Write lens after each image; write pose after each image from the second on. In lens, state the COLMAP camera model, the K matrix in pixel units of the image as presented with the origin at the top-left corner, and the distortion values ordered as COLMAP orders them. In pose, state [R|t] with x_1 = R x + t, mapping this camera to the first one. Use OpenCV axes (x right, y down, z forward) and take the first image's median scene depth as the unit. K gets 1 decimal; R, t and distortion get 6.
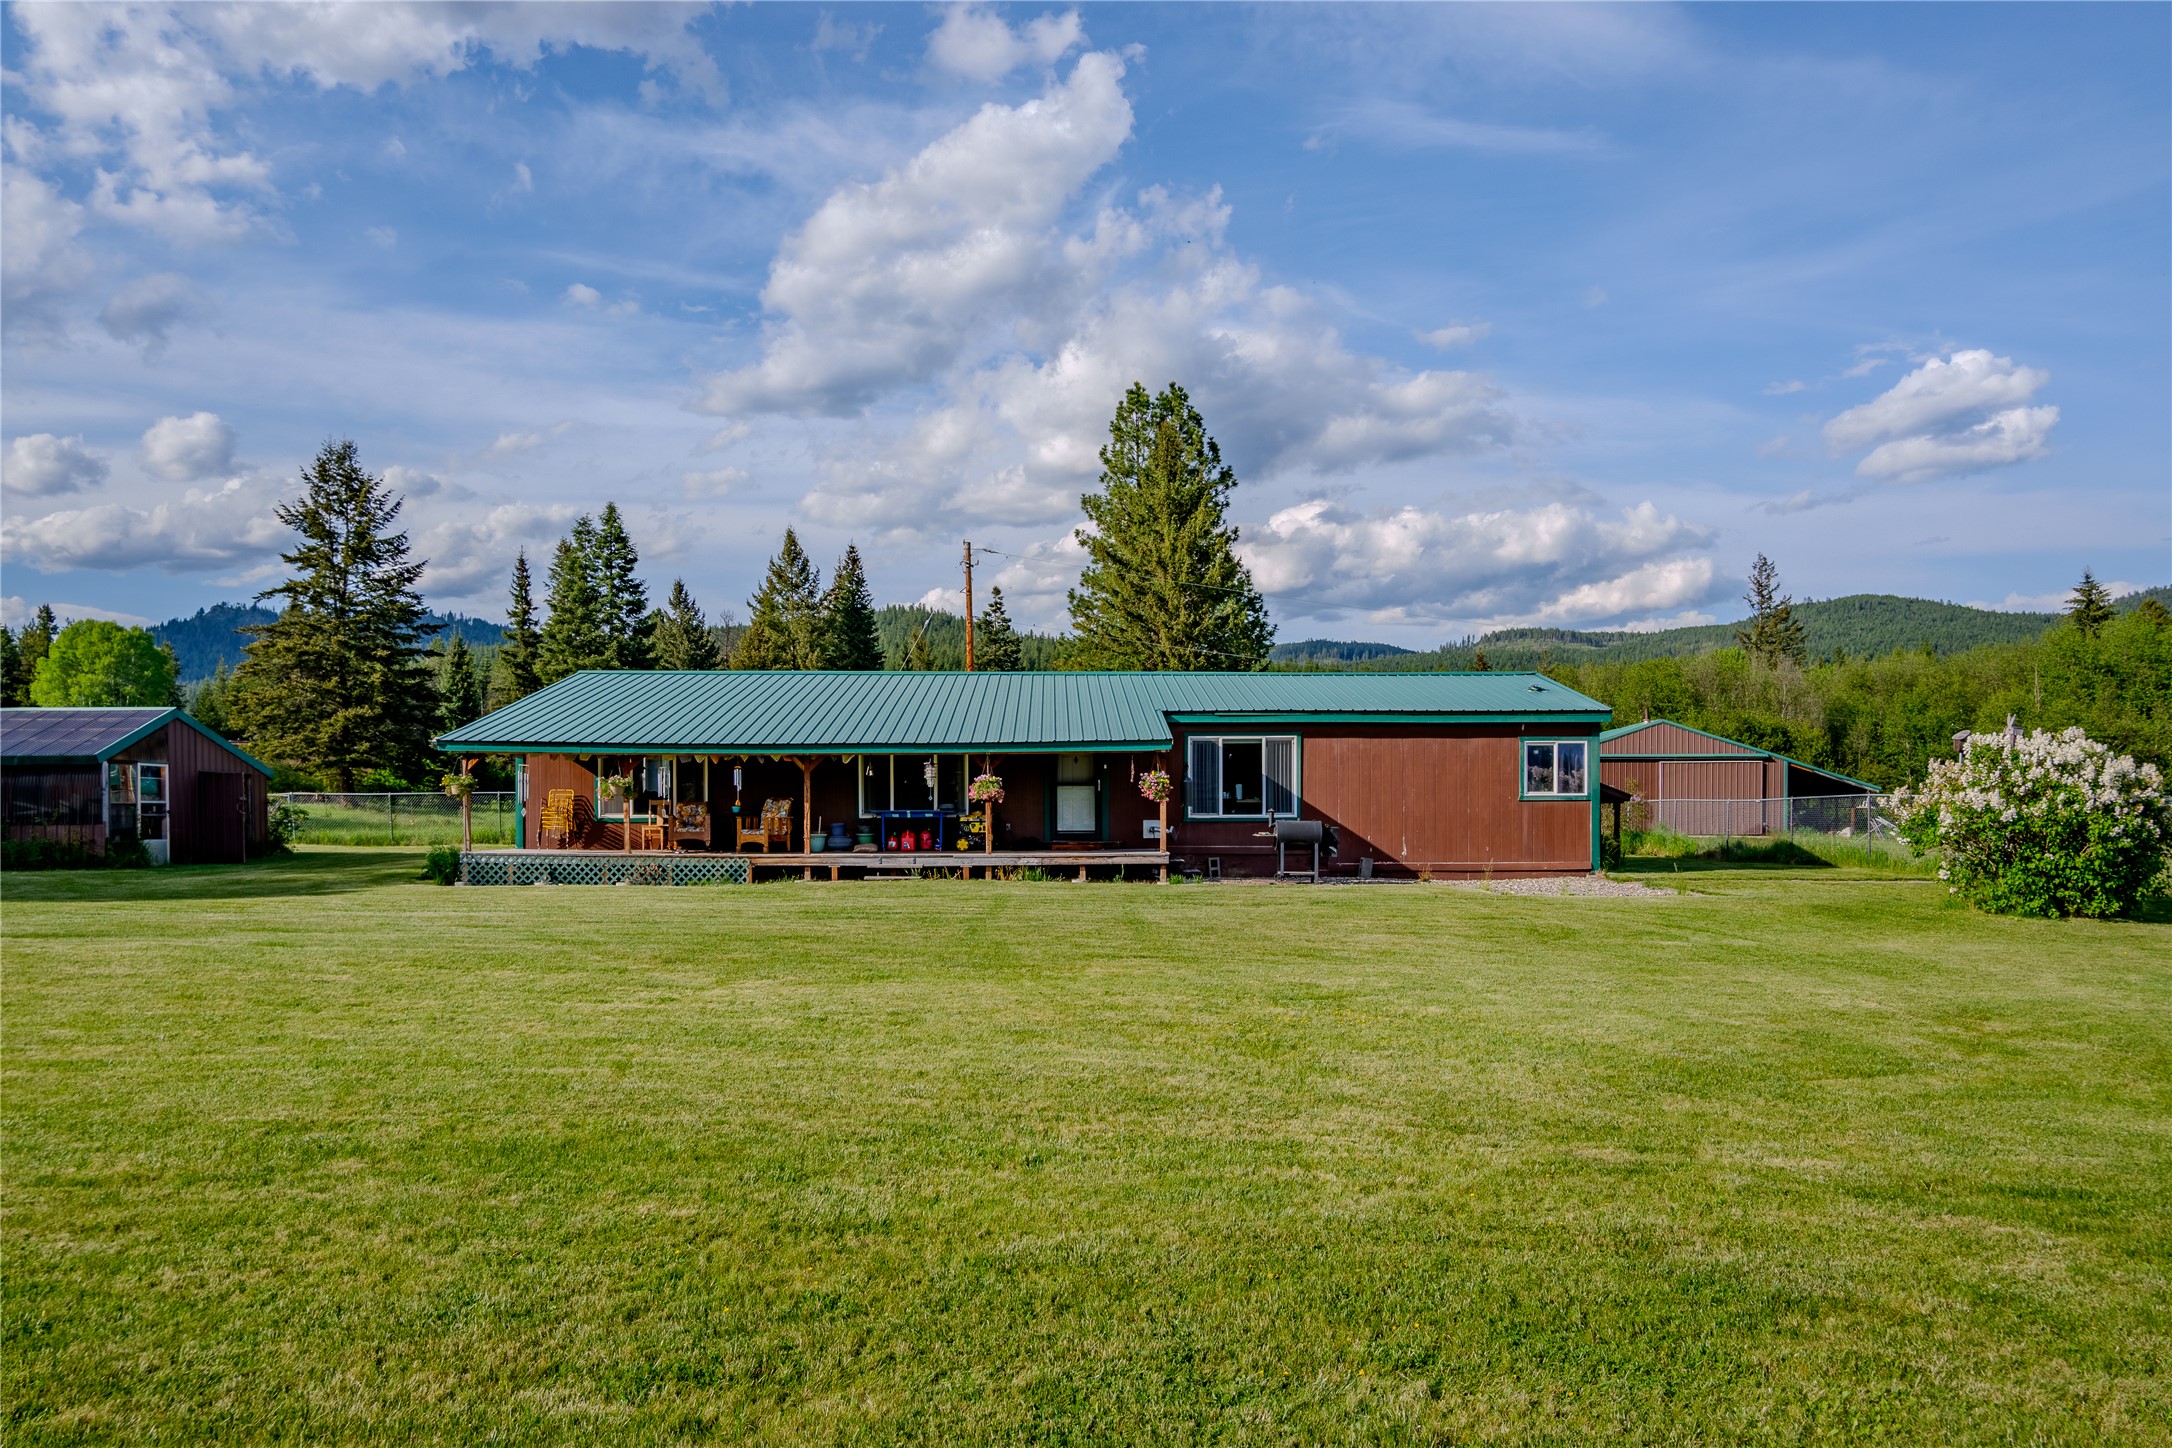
lens RADIAL K [[1424.1, 0, 1086.0], [0, 1424.1, 724.0], [0, 0, 1]] dist [-0.000860, -0.019463]
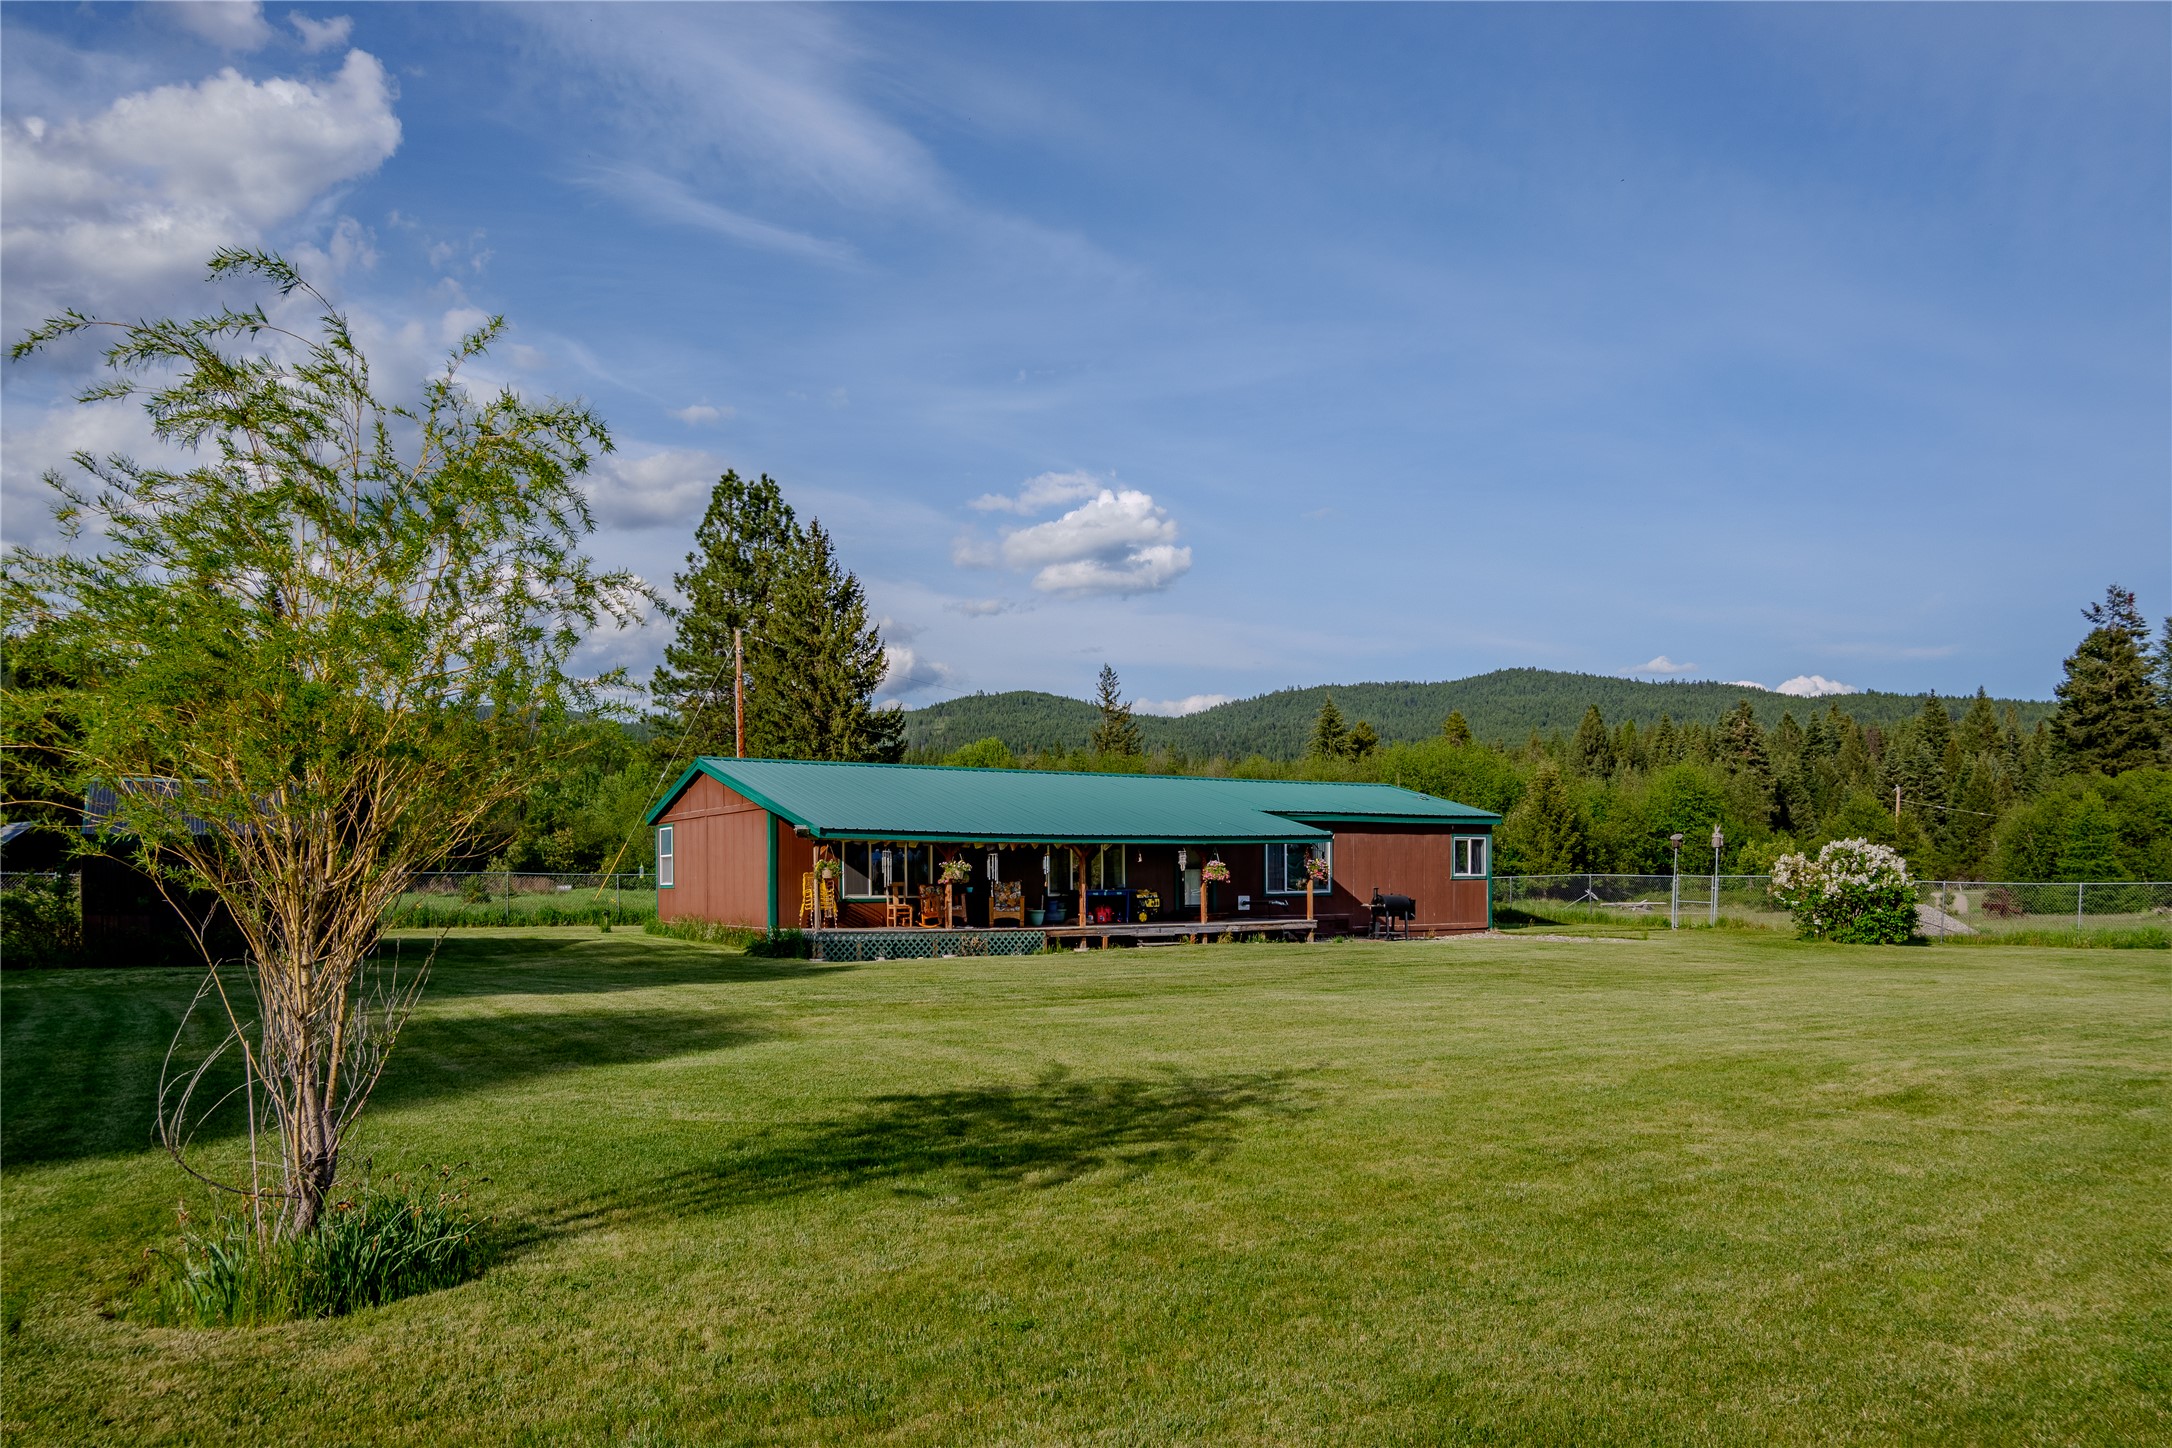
lens RADIAL K [[1424.1, 0, 1086.0], [0, 1424.1, 724.0], [0, 0, 1]] dist [-0.000860, -0.019463]
pose [[0.863660, 0.051088, 0.501479, -0.719769], [-0.024590, 0.997936, -0.059315, -0.006648], [-0.503474, 0.038897, 0.863134, -0.036196]]
